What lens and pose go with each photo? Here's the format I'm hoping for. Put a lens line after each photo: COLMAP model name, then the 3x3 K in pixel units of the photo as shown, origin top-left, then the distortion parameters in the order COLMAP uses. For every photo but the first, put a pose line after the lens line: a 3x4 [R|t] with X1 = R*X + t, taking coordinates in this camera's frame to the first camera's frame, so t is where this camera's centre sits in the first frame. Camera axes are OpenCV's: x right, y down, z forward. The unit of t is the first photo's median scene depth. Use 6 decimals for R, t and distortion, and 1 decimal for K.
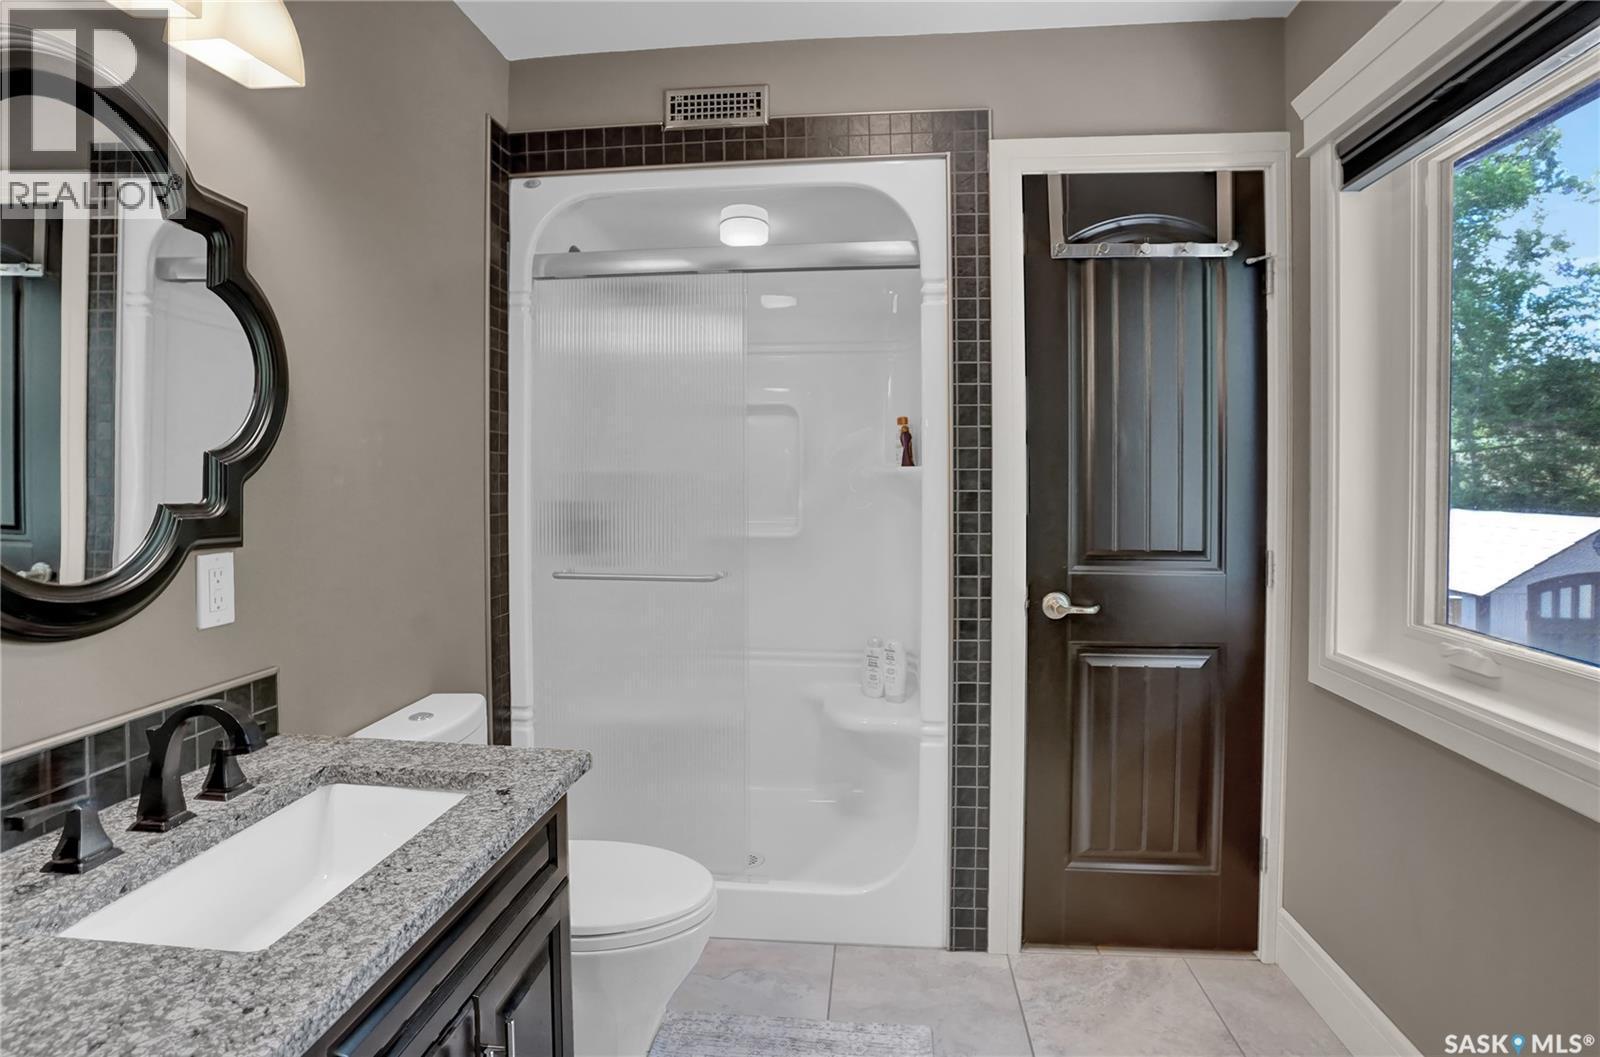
lens RADIAL K [[785.9, 0, 803.2], [0, 785.9, 499.9], [0, 0, 1]] dist [-0.064996, 0.000558]
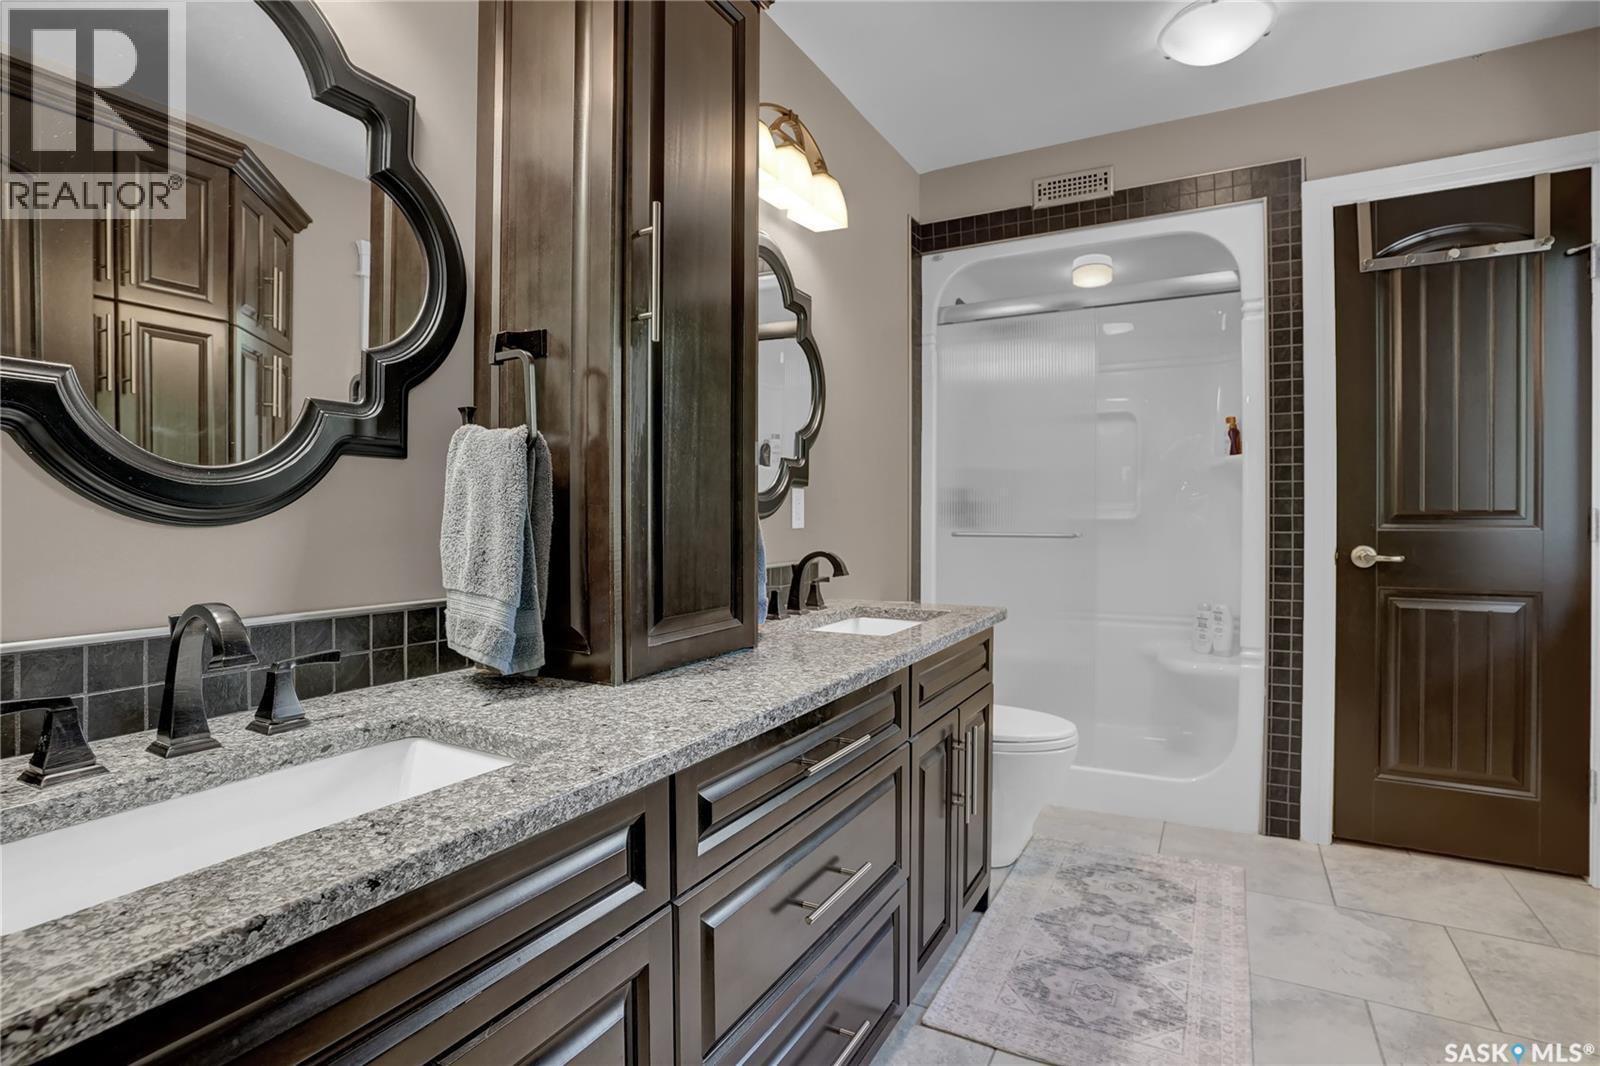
lens RADIAL K [[795.9, 0, 800.0], [0, 795.9, 533.0], [0, 0, 1]] dist [-0.067452, 0.032696]
pose [[0.921582, 0.006009, -0.388138, -0.018349], [-0.010091, 0.999913, -0.008480, 0.117167], [0.388053, 0.011731, 0.921562, -0.454611]]
